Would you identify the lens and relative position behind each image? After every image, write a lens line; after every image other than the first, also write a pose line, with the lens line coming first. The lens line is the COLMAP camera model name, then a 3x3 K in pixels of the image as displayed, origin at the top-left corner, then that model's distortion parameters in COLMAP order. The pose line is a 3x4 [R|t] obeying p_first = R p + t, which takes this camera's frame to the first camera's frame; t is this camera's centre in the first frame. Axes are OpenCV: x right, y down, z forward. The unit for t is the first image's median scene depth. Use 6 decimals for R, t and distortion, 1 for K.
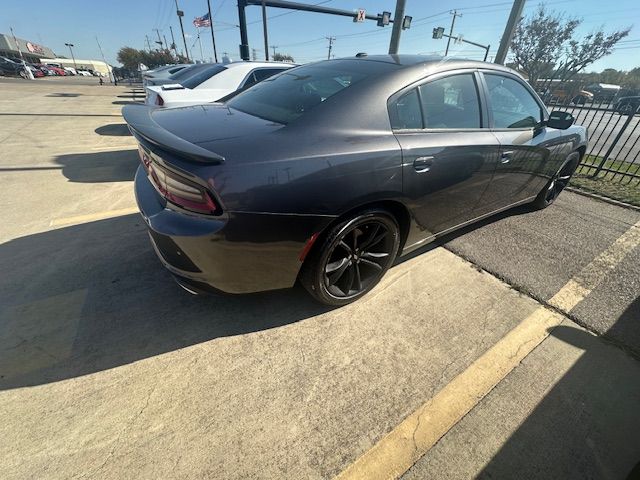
lens RADIAL K [[255.3, 0, 309.8], [0, 255.3, 240.2], [0, 0, 1]] dist [-0.007799, -0.000117]
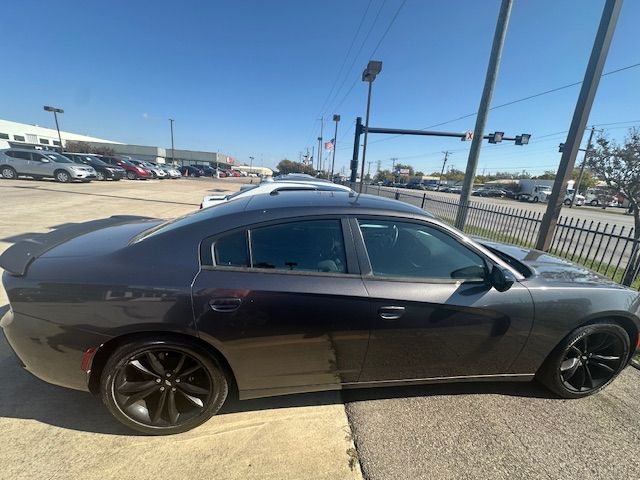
lens RADIAL K [[255.3, 0, 309.8], [0, 255.3, 240.2], [0, 0, 1]] dist [-0.007799, -0.000117]
pose [[0.911223, 0.116456, -0.395107, 0.652927], [-0.242446, 0.927085, -0.285891, -0.191966], [0.333004, 0.356303, 0.873016, 0.097348]]
